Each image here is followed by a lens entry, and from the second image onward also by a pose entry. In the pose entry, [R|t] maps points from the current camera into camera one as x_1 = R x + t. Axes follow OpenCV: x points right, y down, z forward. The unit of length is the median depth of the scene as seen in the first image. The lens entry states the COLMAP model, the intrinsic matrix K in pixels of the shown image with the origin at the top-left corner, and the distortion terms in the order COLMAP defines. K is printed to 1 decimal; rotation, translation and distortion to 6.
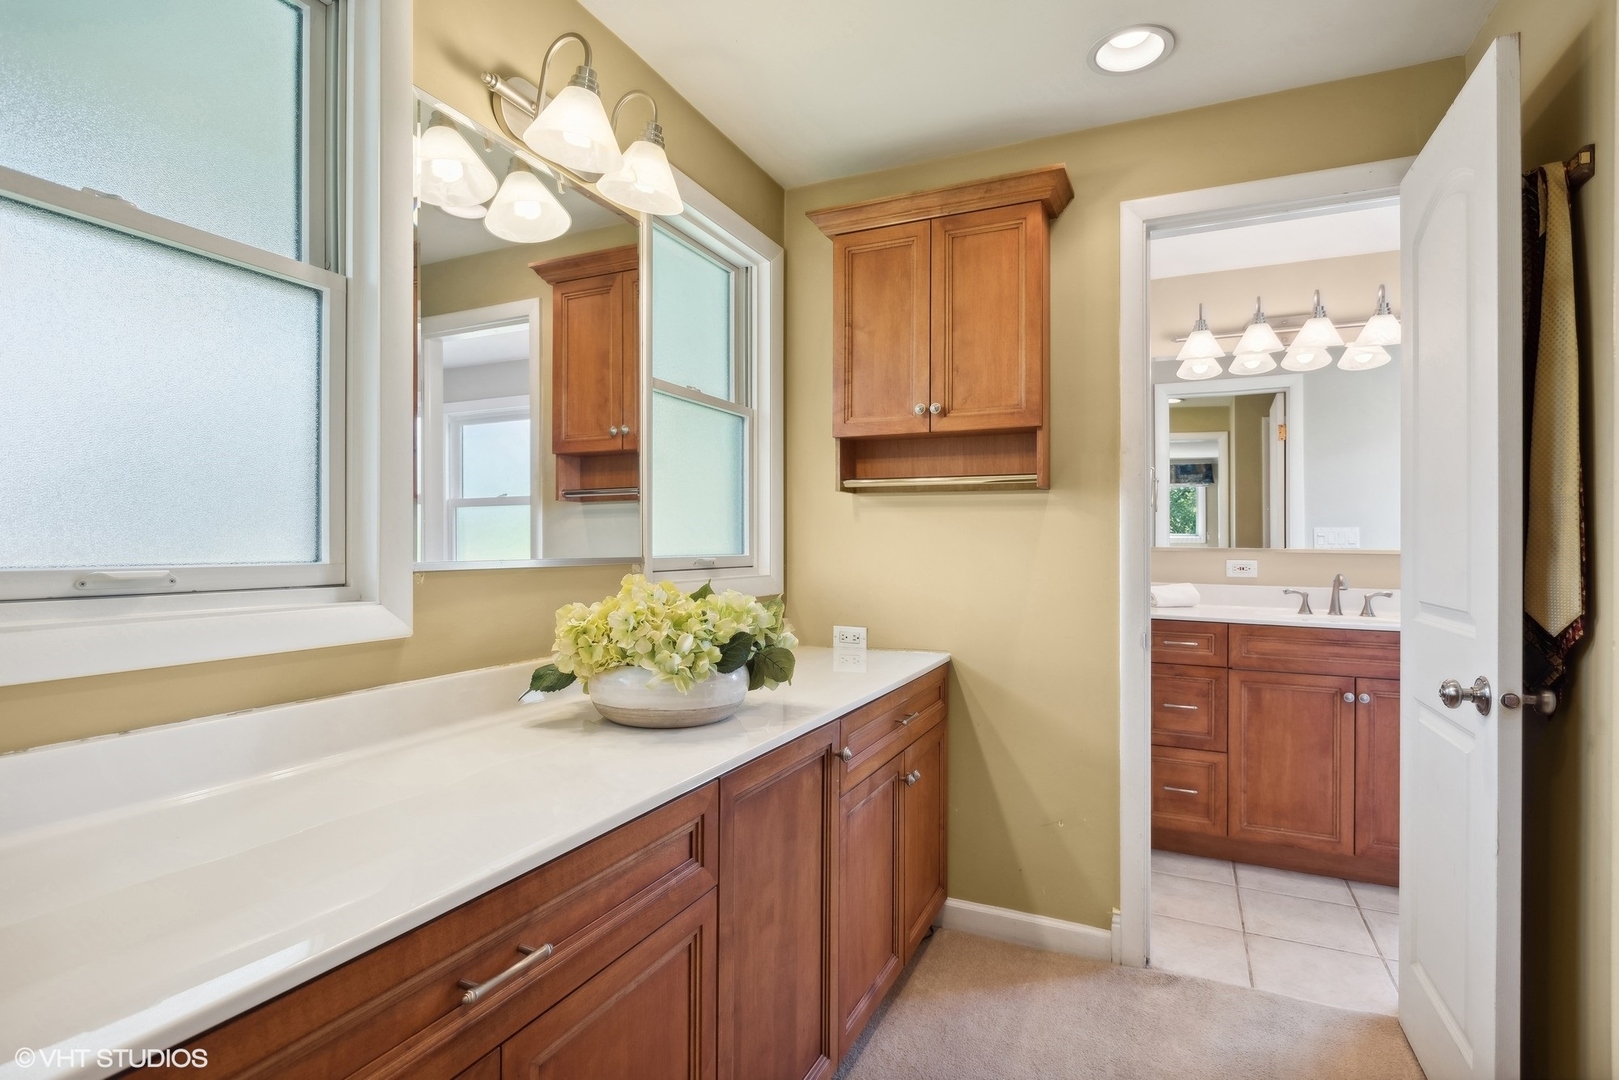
lens RADIAL K [[811.8, 0, 804.7], [0, 811.8, 528.3], [0, 0, 1]] dist [-0.003159, -0.000223]
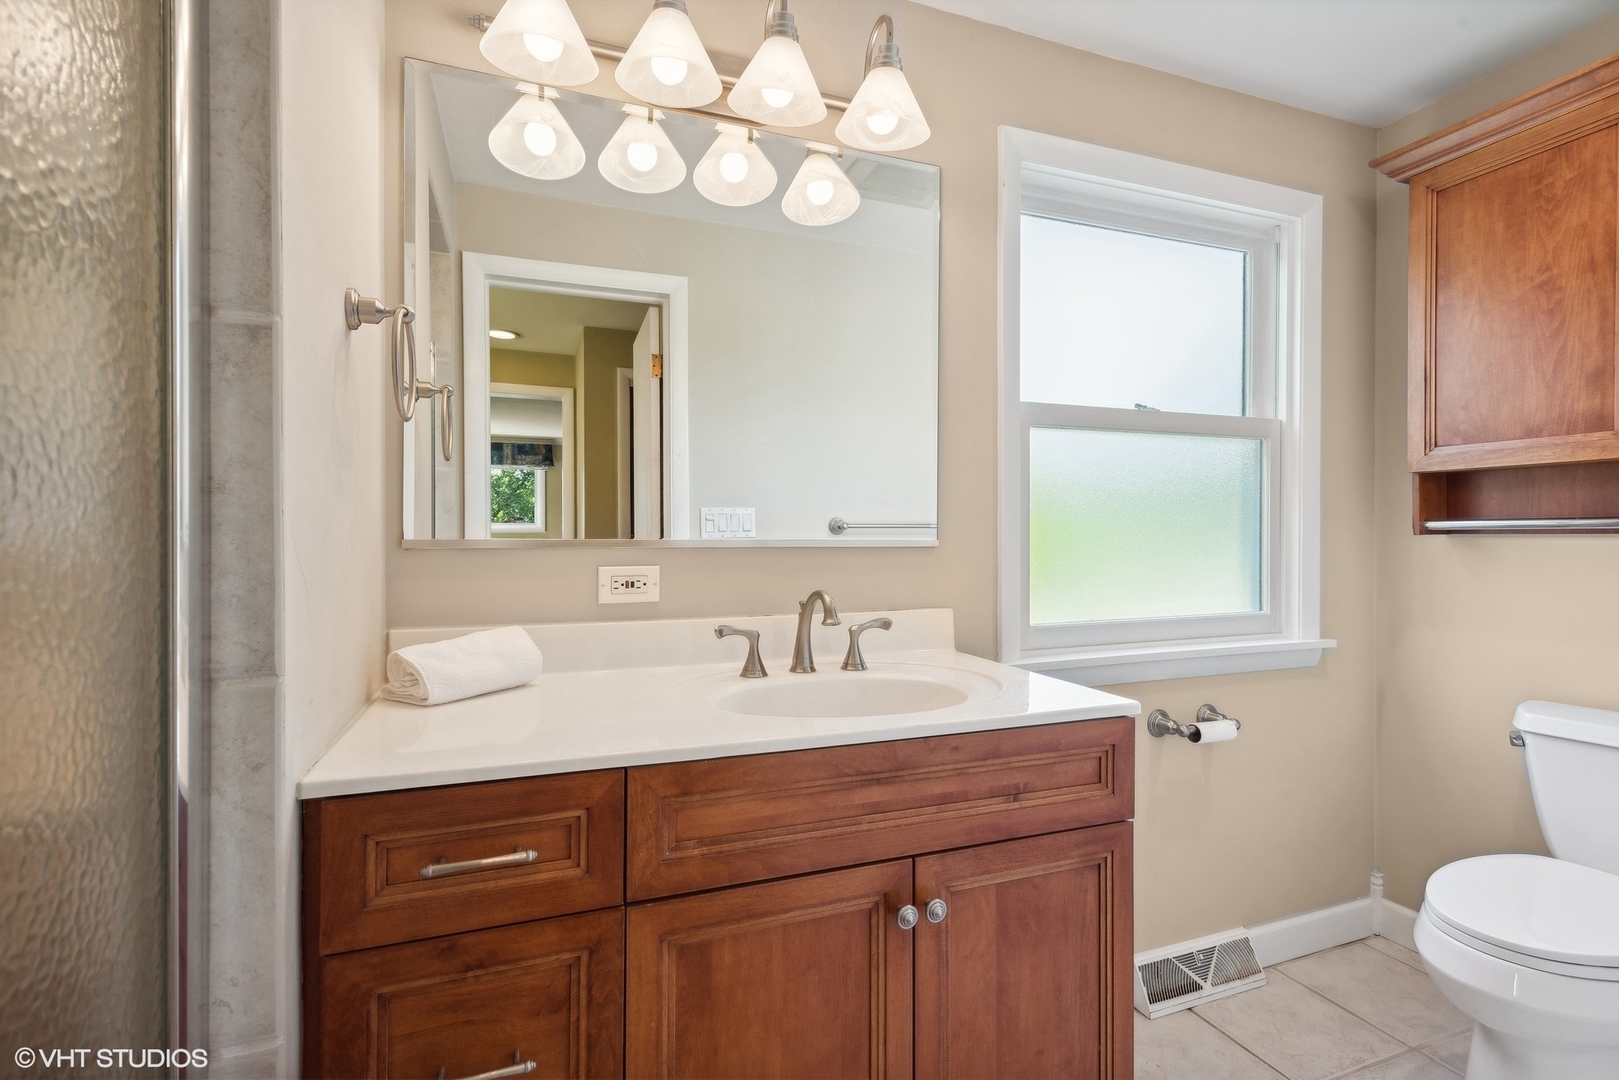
lens RADIAL K [[759.7, 0, 809.1], [0, 759.7, 528.0], [0, 0, 1]] dist [0.013334, 0.000483]
pose [[0.700222, -0.003337, 0.713918, 0.323065], [-0.002162, 0.999975, 0.006795, 0.016083], [-0.713922, -0.006302, 0.700197, 0.666864]]
